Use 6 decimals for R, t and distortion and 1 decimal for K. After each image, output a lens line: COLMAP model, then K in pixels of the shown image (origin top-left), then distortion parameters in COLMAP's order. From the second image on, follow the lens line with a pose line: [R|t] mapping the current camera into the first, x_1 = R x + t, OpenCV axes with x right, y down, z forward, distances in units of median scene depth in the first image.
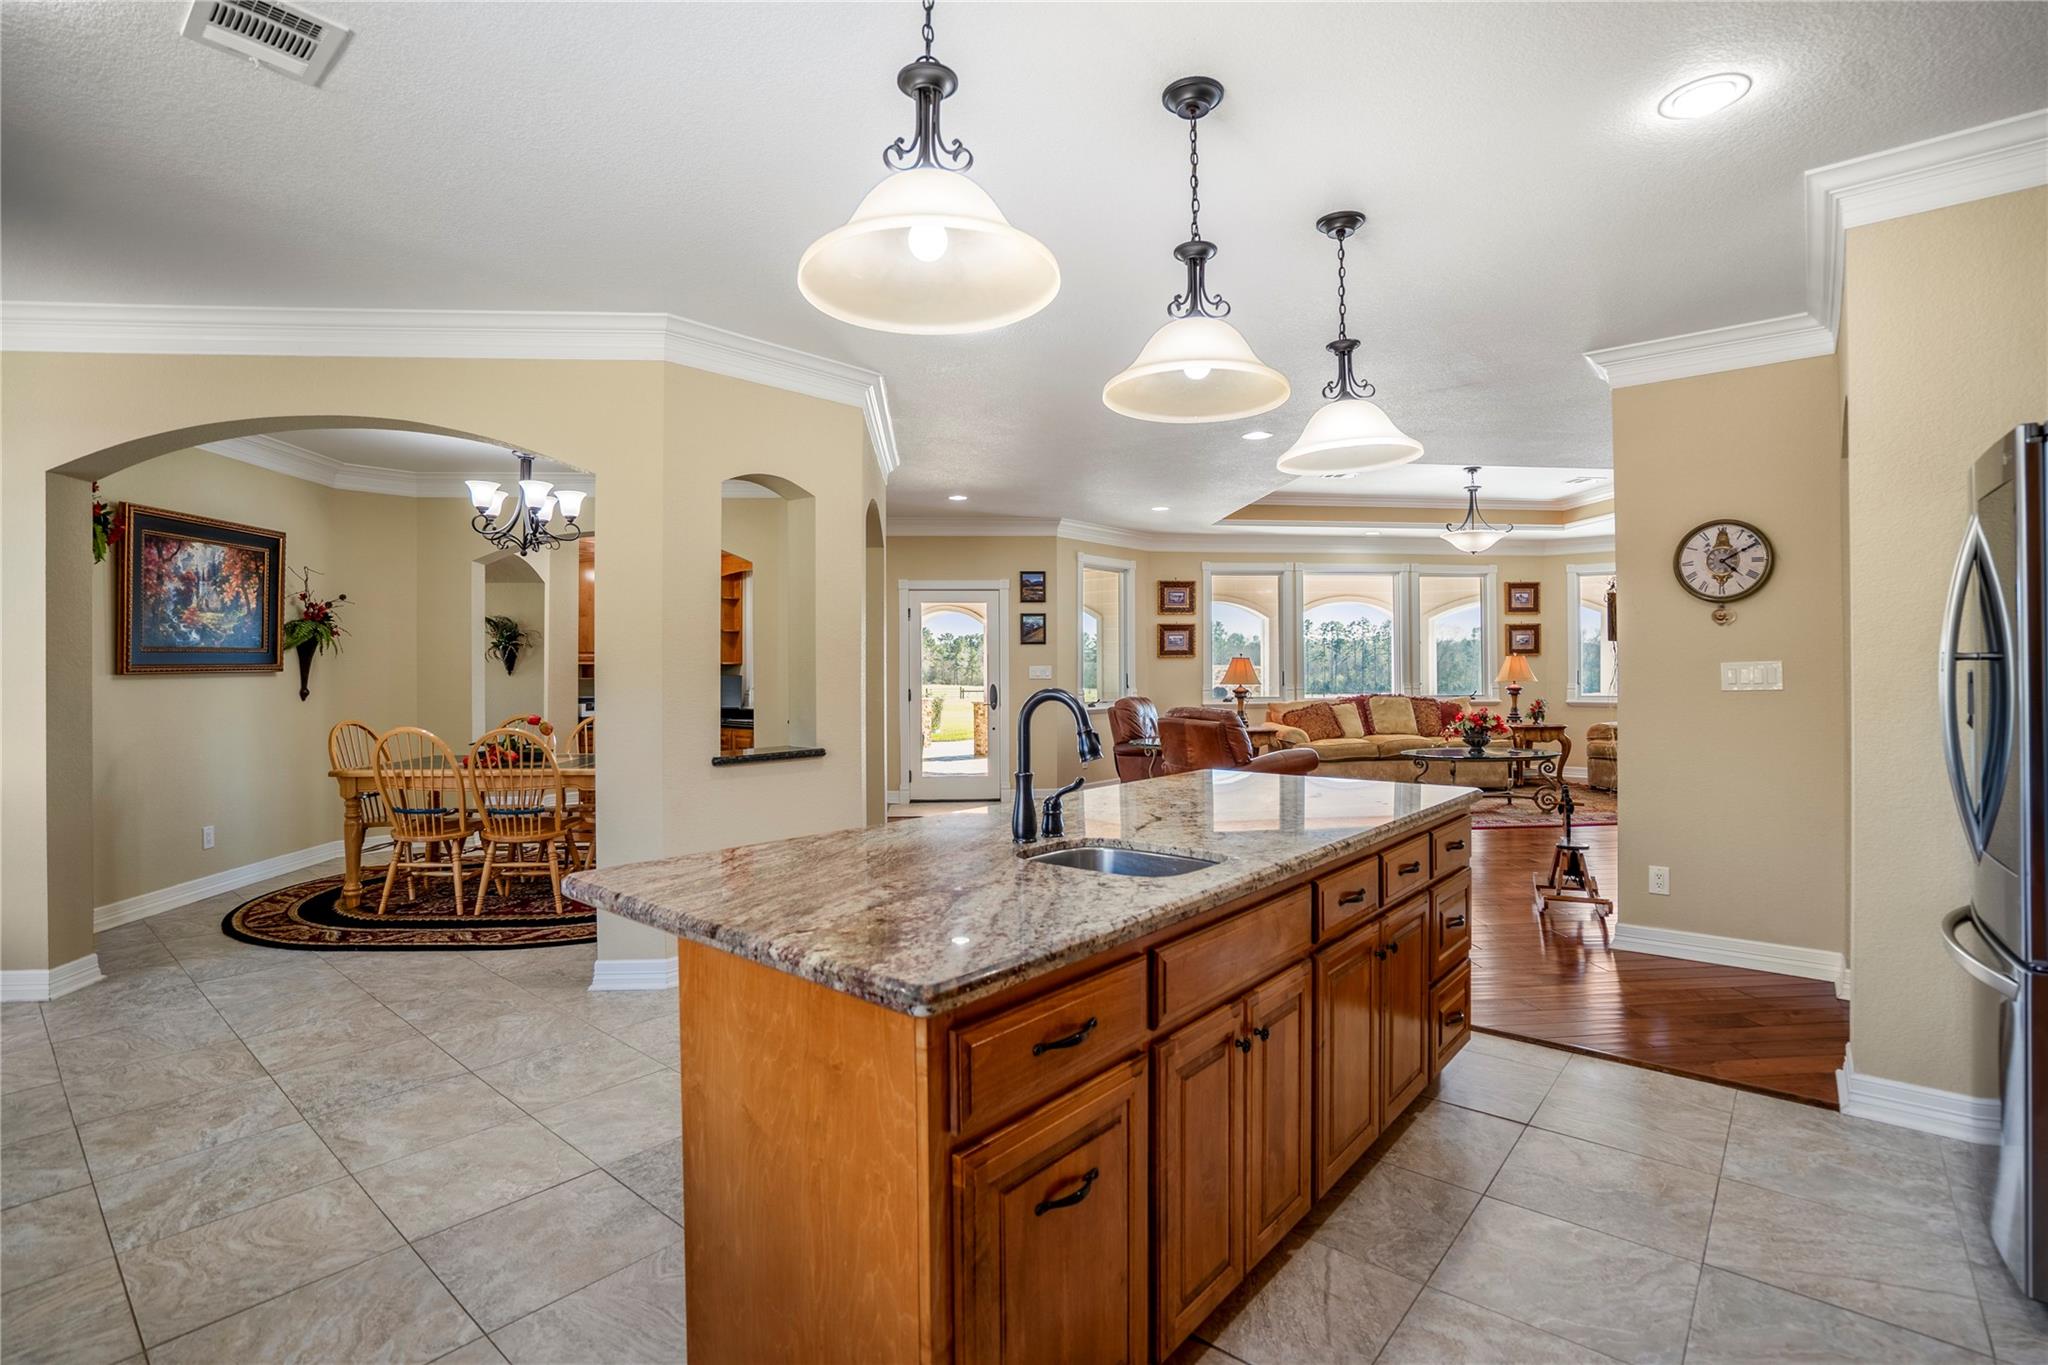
lens RADIAL K [[952.5, 0, 1023.6], [0, 952.5, 663.3], [0, 0, 1]] dist [-0.028556, 0.003887]
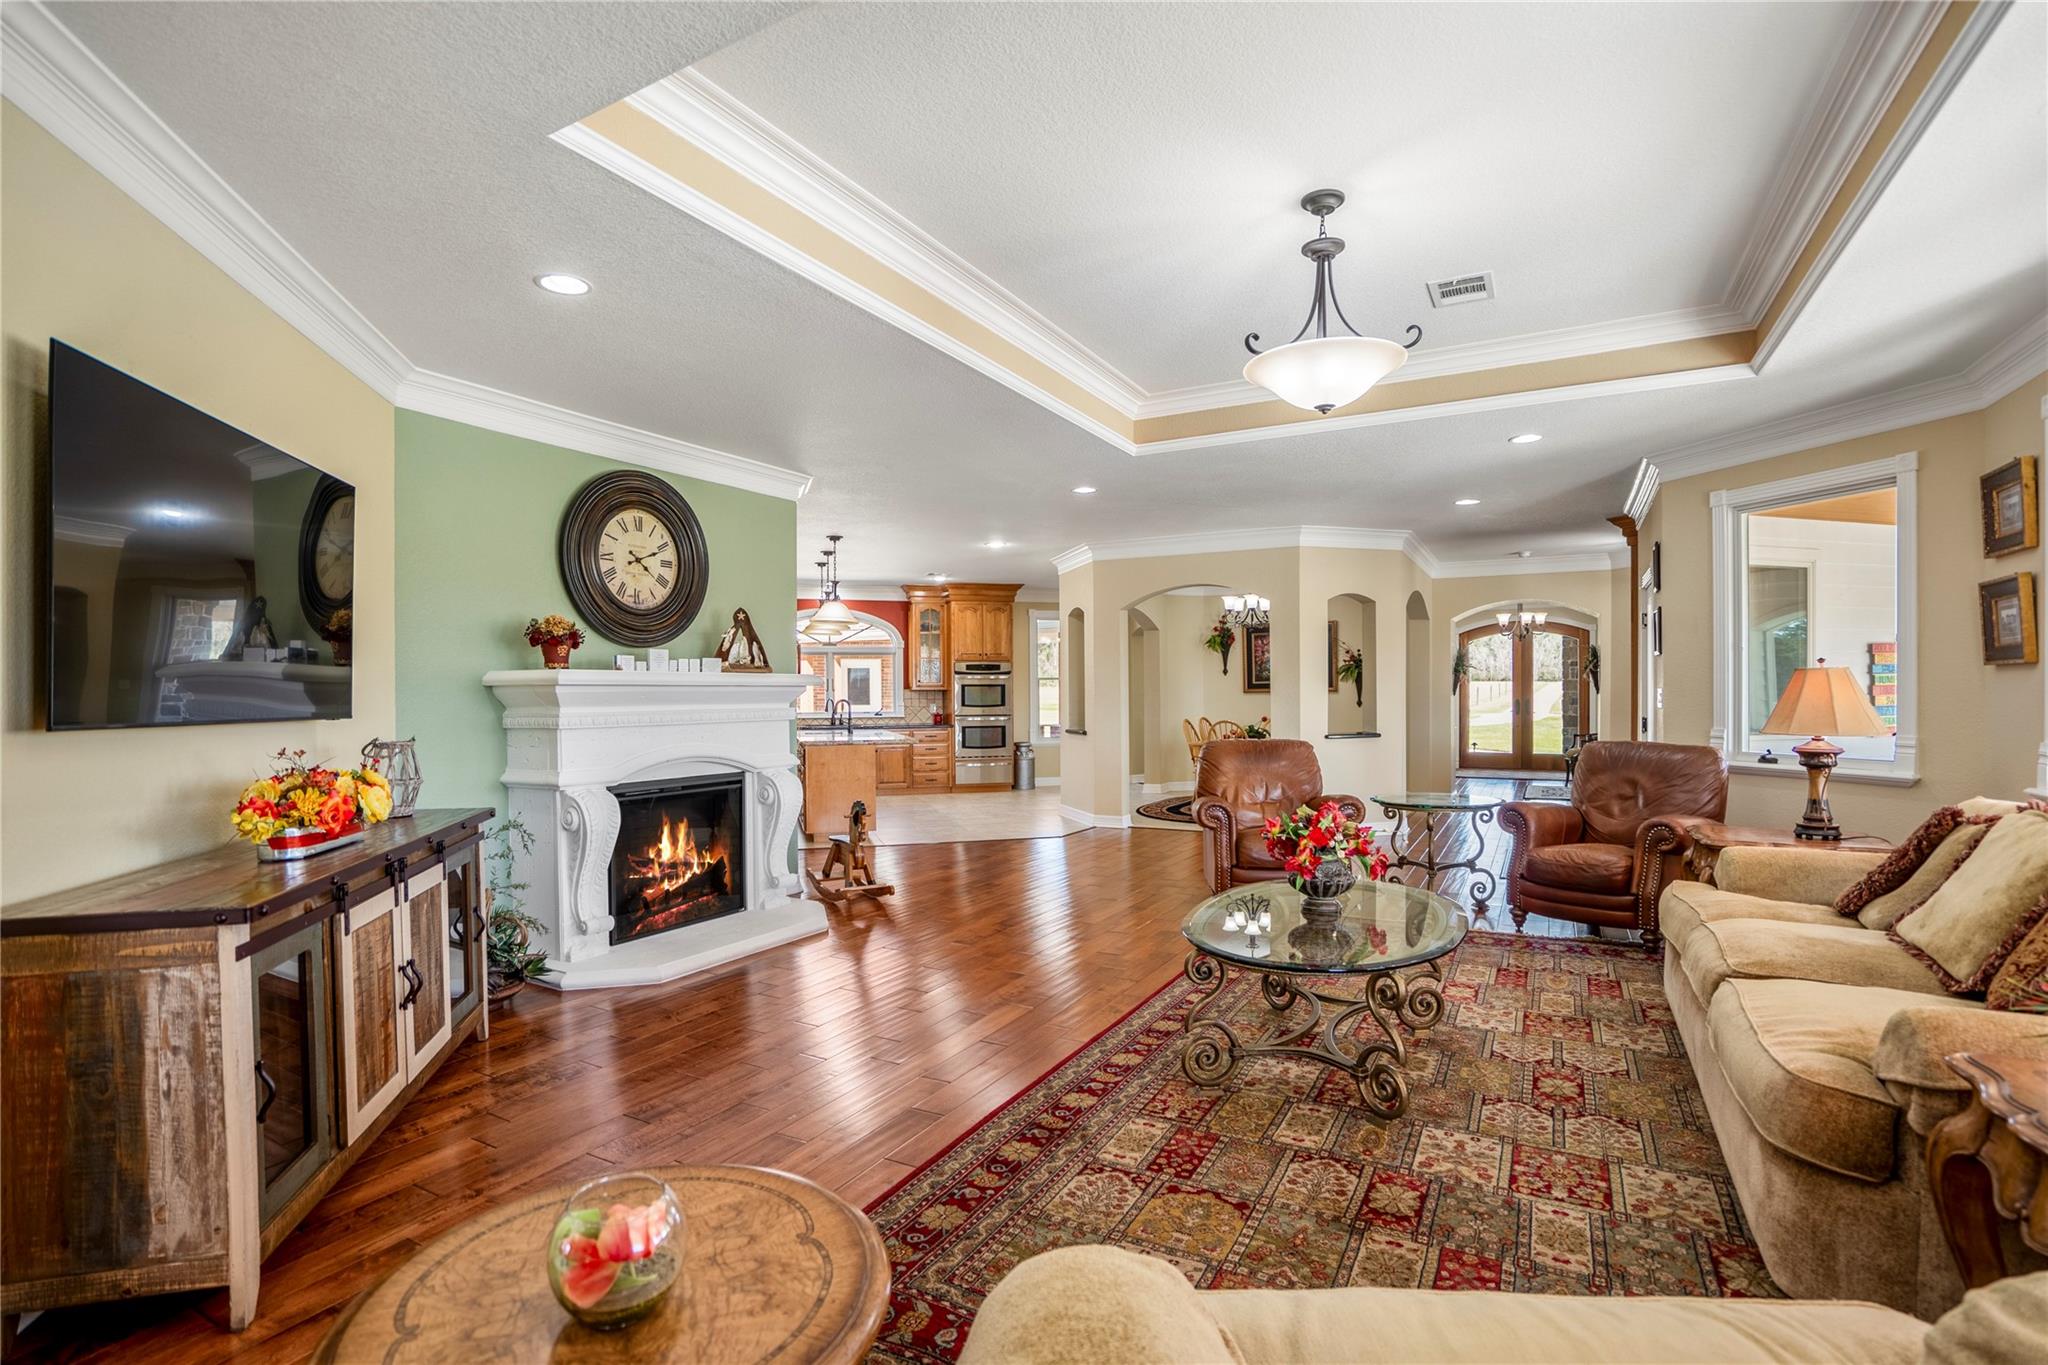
lens RADIAL K [[952.5, 0, 1024.1], [0, 952.5, 692.9], [0, 0, 1]] dist [-0.028556, 0.003887]
pose [[-0.554704, 0.006274, -0.832024, 0.725843], [0.010980, 0.999940, 0.000220, 0.000644], [0.831975, -0.009013, -0.554739, 0.912946]]
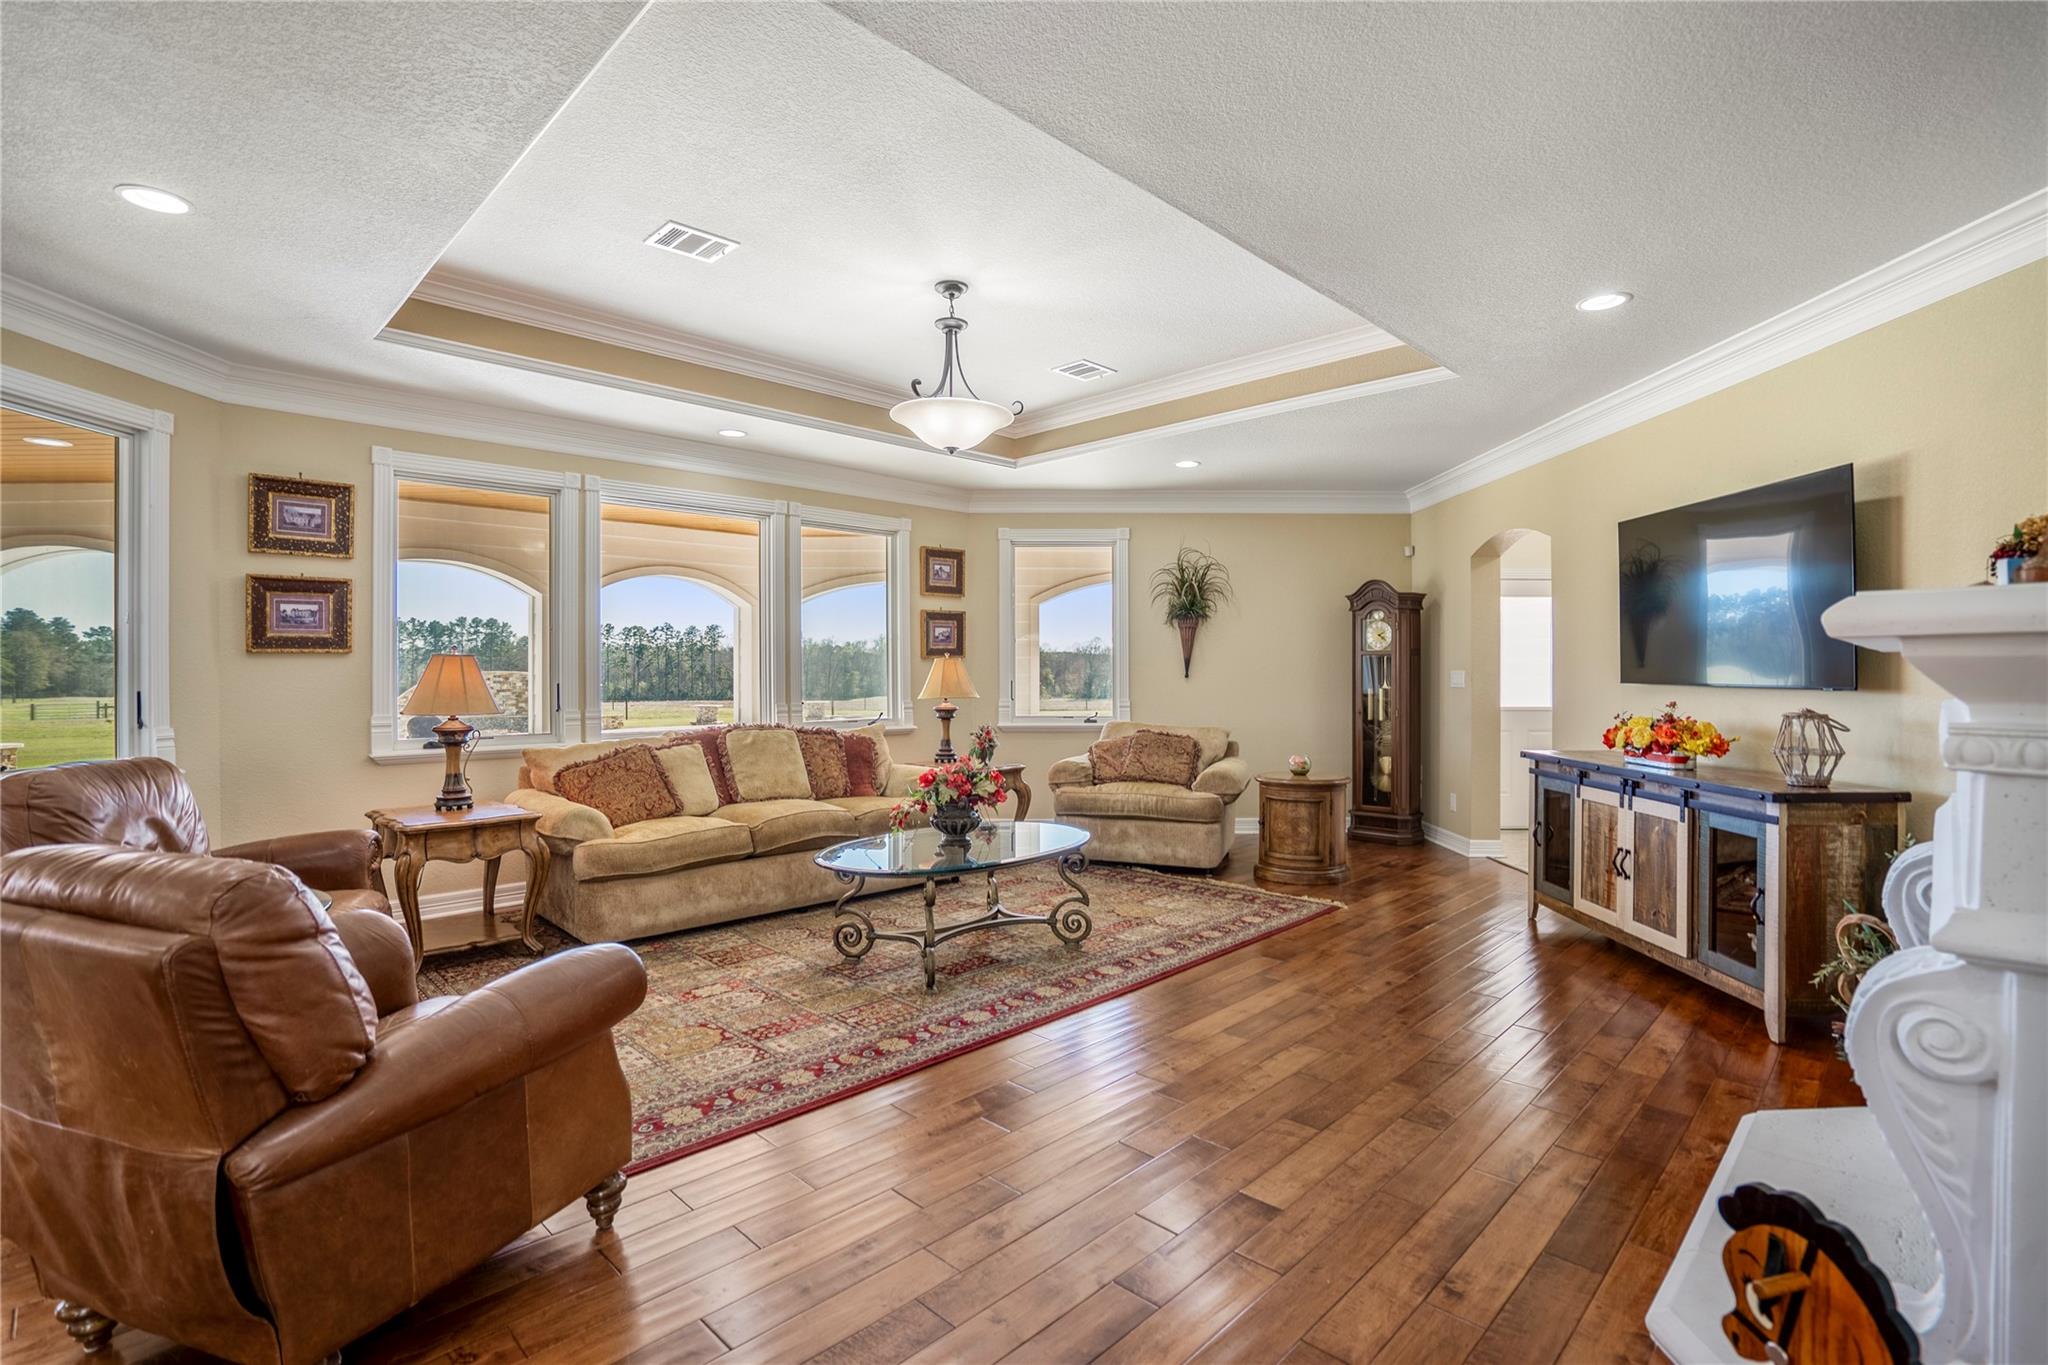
lens RADIAL K [[952.5, 0, 1016.0], [0, 952.5, 670.4], [0, 0, 1]] dist [-0.028556, 0.003887]
pose [[0.766629, 0.003485, 0.642081, 0.141831], [-0.003832, 0.999992, -0.000852, 0.000597], [-0.642079, -0.001807, 0.766636, 0.474362]]
